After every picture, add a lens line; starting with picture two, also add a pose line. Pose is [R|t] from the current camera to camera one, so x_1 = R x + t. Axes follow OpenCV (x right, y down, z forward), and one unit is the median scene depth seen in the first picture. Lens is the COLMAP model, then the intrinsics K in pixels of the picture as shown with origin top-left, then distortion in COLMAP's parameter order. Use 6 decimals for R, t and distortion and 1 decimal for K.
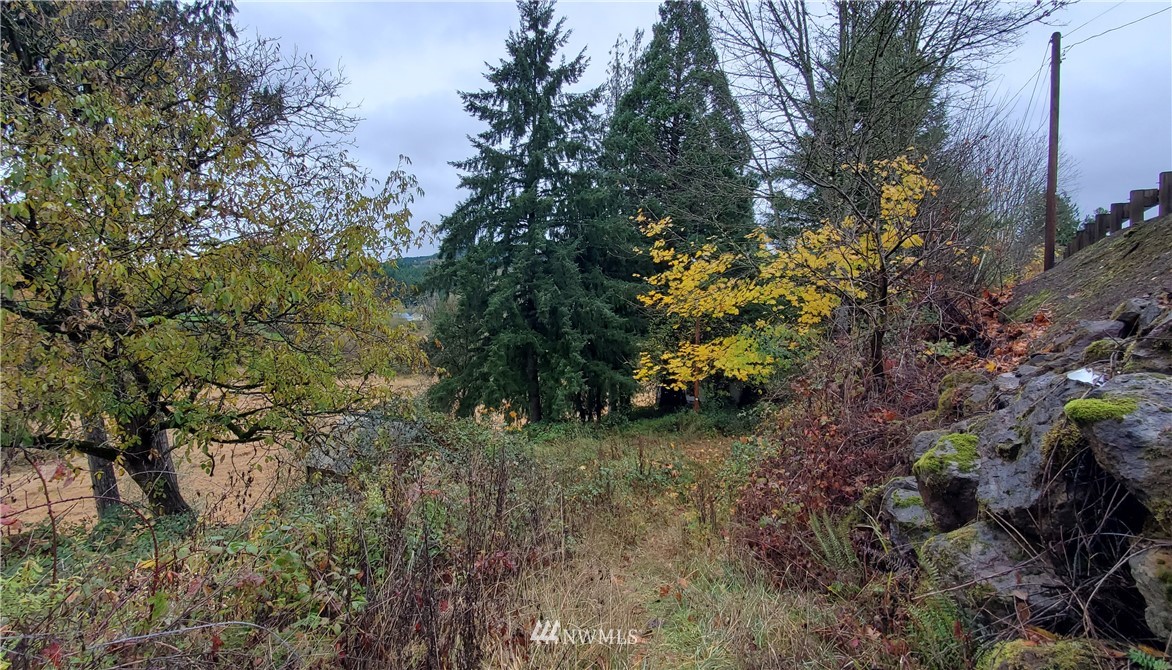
lens RADIAL K [[556.5, 0, 541.3], [0, 556.5, 333.4], [0, 0, 1]] dist [-0.001752, -0.000372]
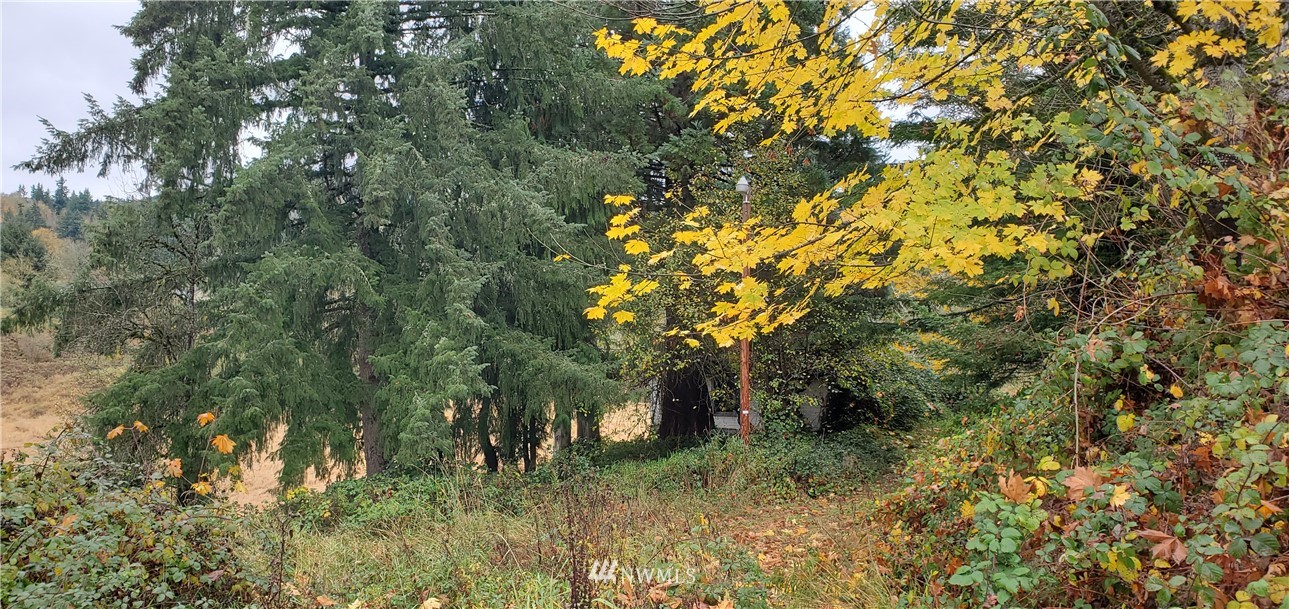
lens RADIAL K [[966.2, 0, 606.2], [0, 966.2, 316.0], [0, 0, 1]] dist [0.152530, -0.280769]
pose [[0.987177, -0.003185, 0.159600, 0.054116], [0.005756, 0.999861, -0.015650, 0.056635], [-0.159528, 0.016368, 0.987058, 0.280981]]
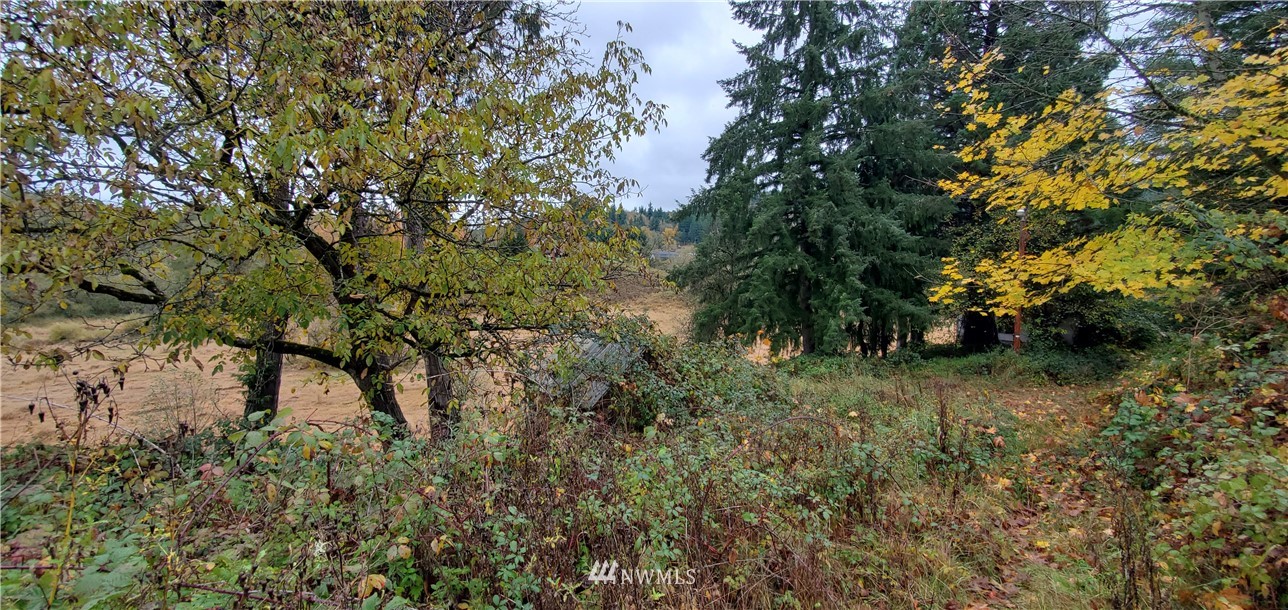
lens RADIAL K [[501.6, 0, 655.9], [0, 501.6, 299.9], [0, 0, 1]] dist [-0.000046, -0.000192]
pose [[0.945120, 0.015440, -0.326357, 0.025939], [0.001982, 0.998593, 0.052983, 0.028600], [0.326716, -0.050722, 0.943761, 0.165572]]
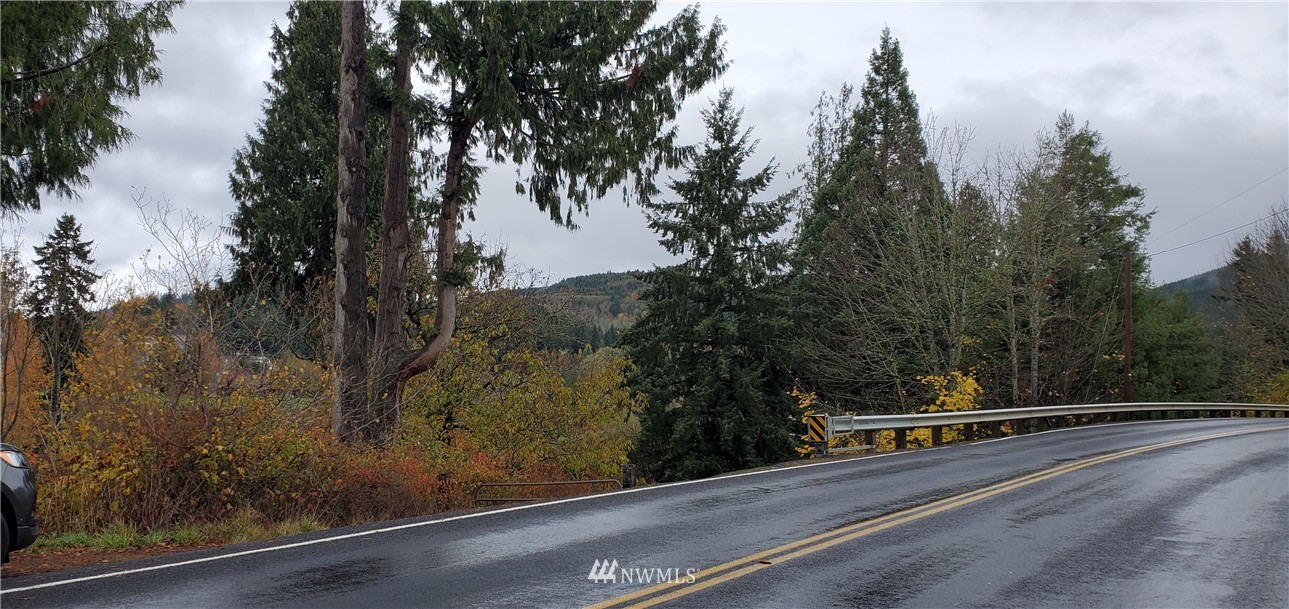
lens RADIAL K [[966.2, 0, 606.2], [0, 966.2, 316.0], [0, 0, 1]] dist [0.152530, -0.280769]
pose [[0.991866, 0.004043, -0.127221, 0.010136], [-0.017245, 0.994548, -0.102842, -0.079111], [0.126112, 0.104199, 0.986528, -0.815293]]
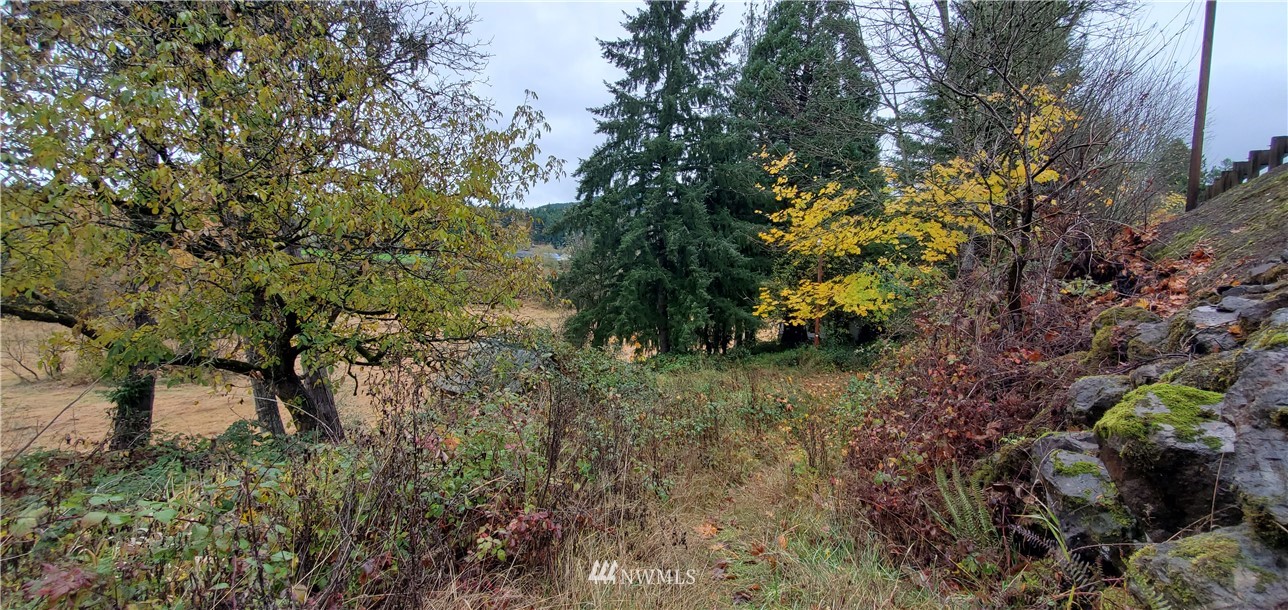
lens RADIAL K [[501.6, 0, 648.7], [0, 501.6, 300.6], [0, 0, 1]] dist [-0.000481, 0.000010]
pose [[0.998180, 0.019401, -0.057092, 0.015511], [-0.016332, 0.998422, 0.053733, 0.006366], [0.058044, -0.052703, 0.996922, 0.041187]]
